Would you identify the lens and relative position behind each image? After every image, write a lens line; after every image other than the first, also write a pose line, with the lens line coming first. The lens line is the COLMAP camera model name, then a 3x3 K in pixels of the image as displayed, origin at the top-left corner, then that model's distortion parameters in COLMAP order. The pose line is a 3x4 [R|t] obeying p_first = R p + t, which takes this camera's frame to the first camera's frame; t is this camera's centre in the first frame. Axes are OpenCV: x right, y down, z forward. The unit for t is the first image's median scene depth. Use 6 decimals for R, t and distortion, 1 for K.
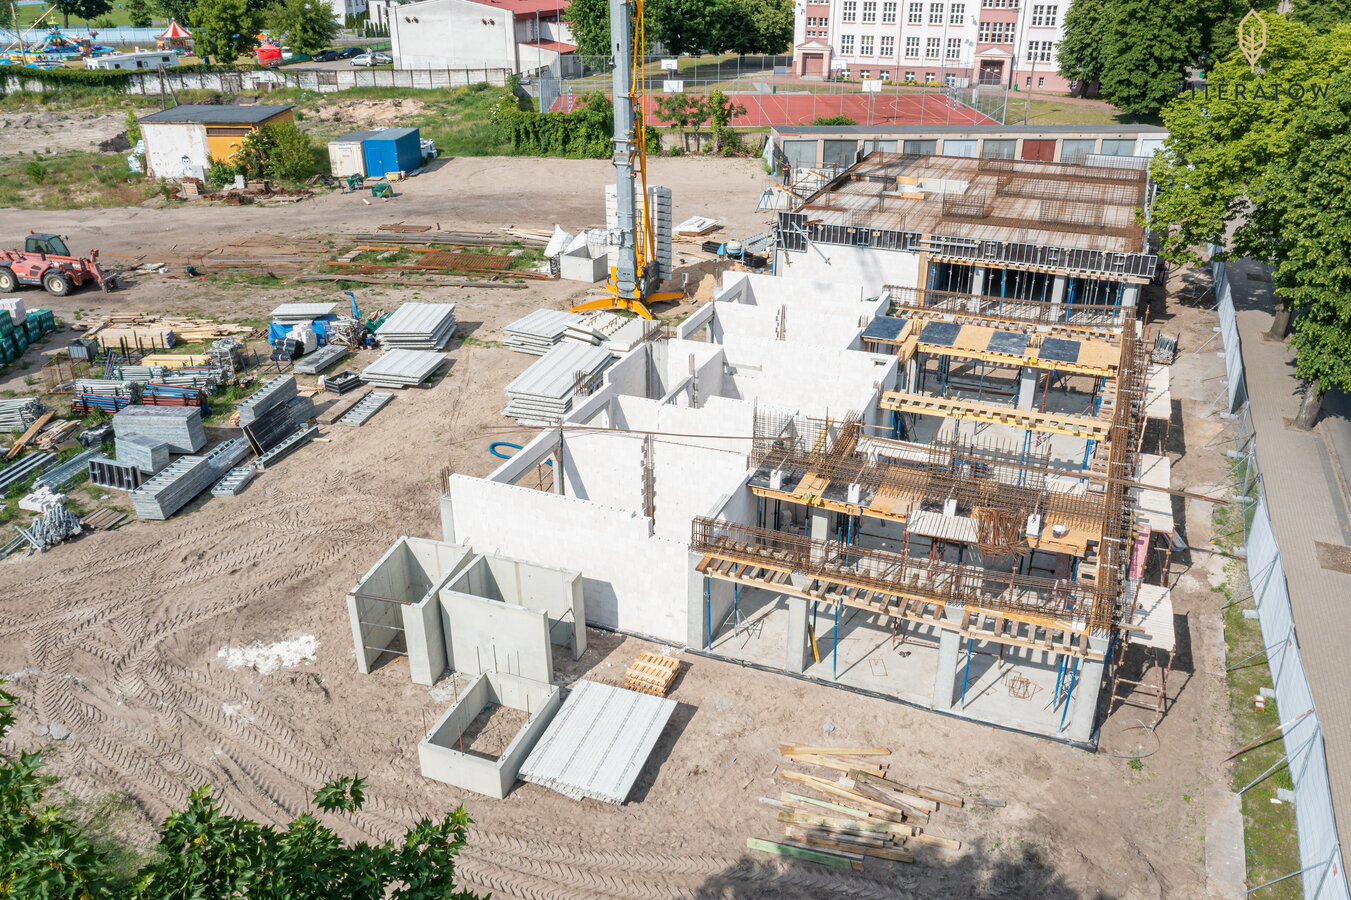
lens RADIAL K [[1070.0, 0, 675.3], [0, 1070.0, 453.9], [0, 0, 1]] dist [-0.011038, 0.012443]
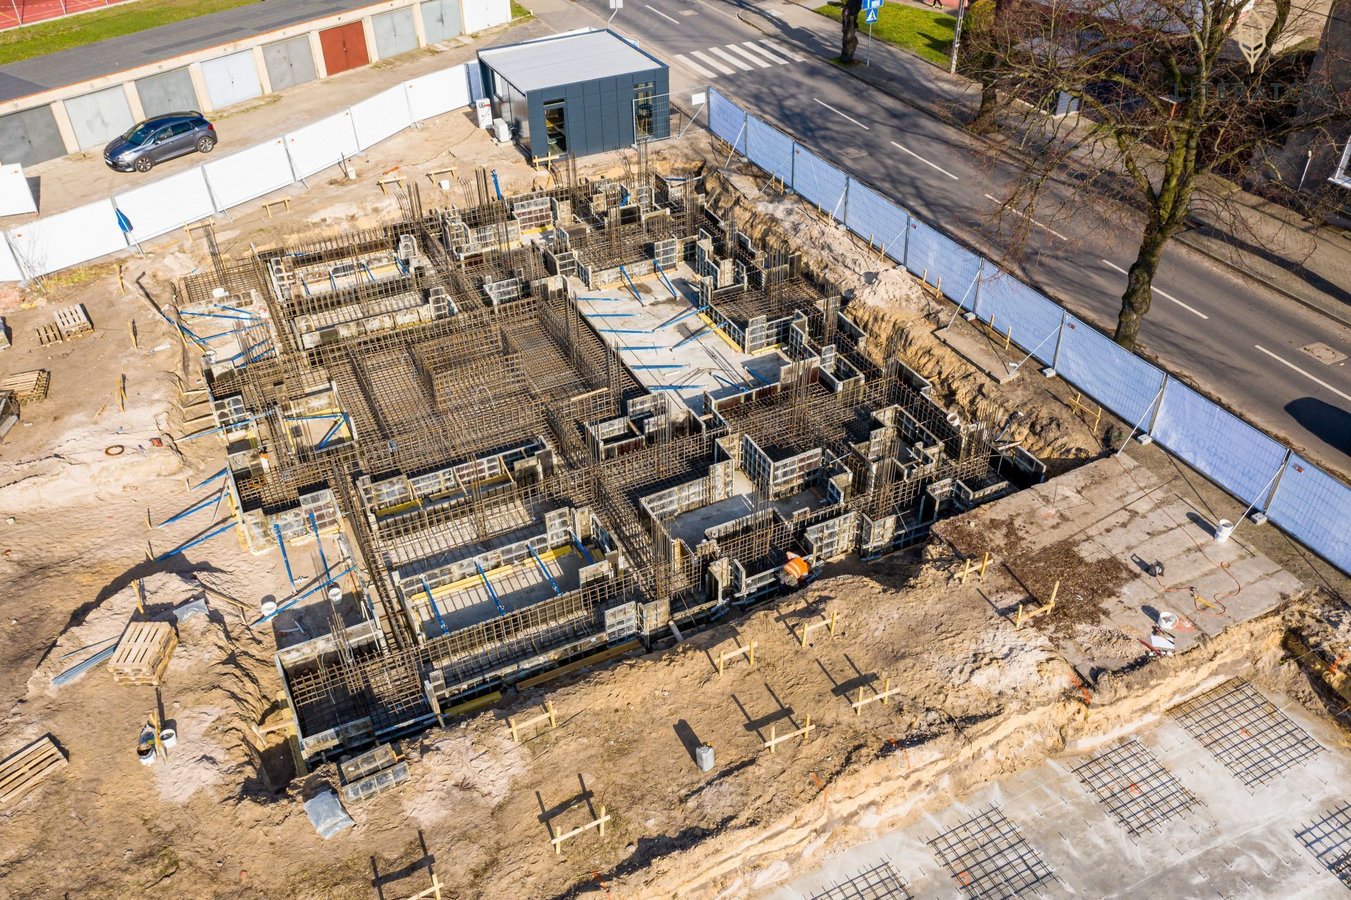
lens RADIAL K [[1070.0, 0, 670.6], [0, 1070.0, 447.7], [0, 0, 1]] dist [-0.011038, 0.012443]
pose [[0.661253, -0.458683, 0.593594, -0.012033], [0.337946, 0.888589, 0.310165, -0.134674], [-0.669729, -0.004495, 0.742592, 0.266183]]
